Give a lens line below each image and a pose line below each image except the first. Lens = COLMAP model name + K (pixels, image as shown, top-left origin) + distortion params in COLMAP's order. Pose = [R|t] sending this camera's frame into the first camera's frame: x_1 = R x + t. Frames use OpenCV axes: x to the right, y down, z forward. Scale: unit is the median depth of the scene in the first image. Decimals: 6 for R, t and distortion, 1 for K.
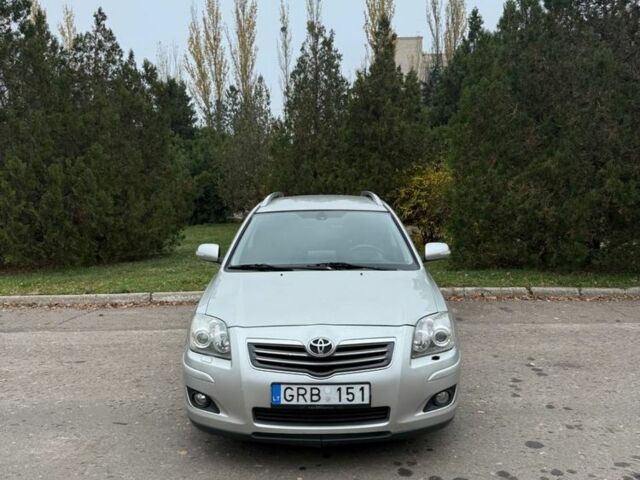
lens RADIAL K [[598.2, 0, 319.4], [0, 598.2, 240.4], [0, 0, 1]] dist [0.025680, 0.000000]
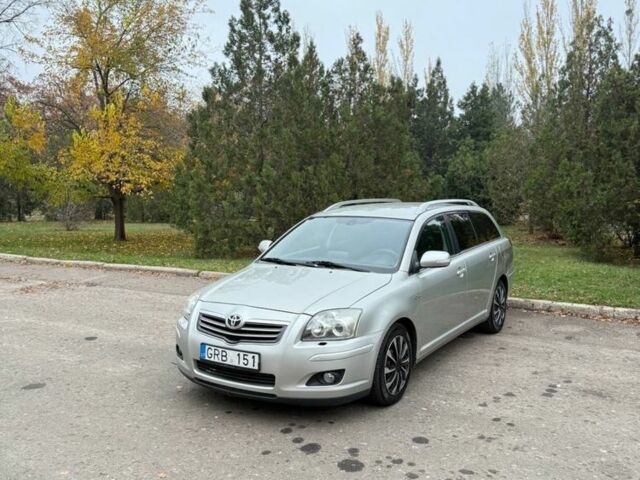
lens RADIAL K [[598.2, 0, 316.9], [0, 598.2, 240.6], [0, 0, 1]] dist [0.025680, 0.000000]
pose [[0.850294, 0.054856, -0.523442, 0.641772], [-0.054616, 0.998381, 0.015909, -0.022334], [0.523467, 0.015061, 0.851913, -0.019273]]
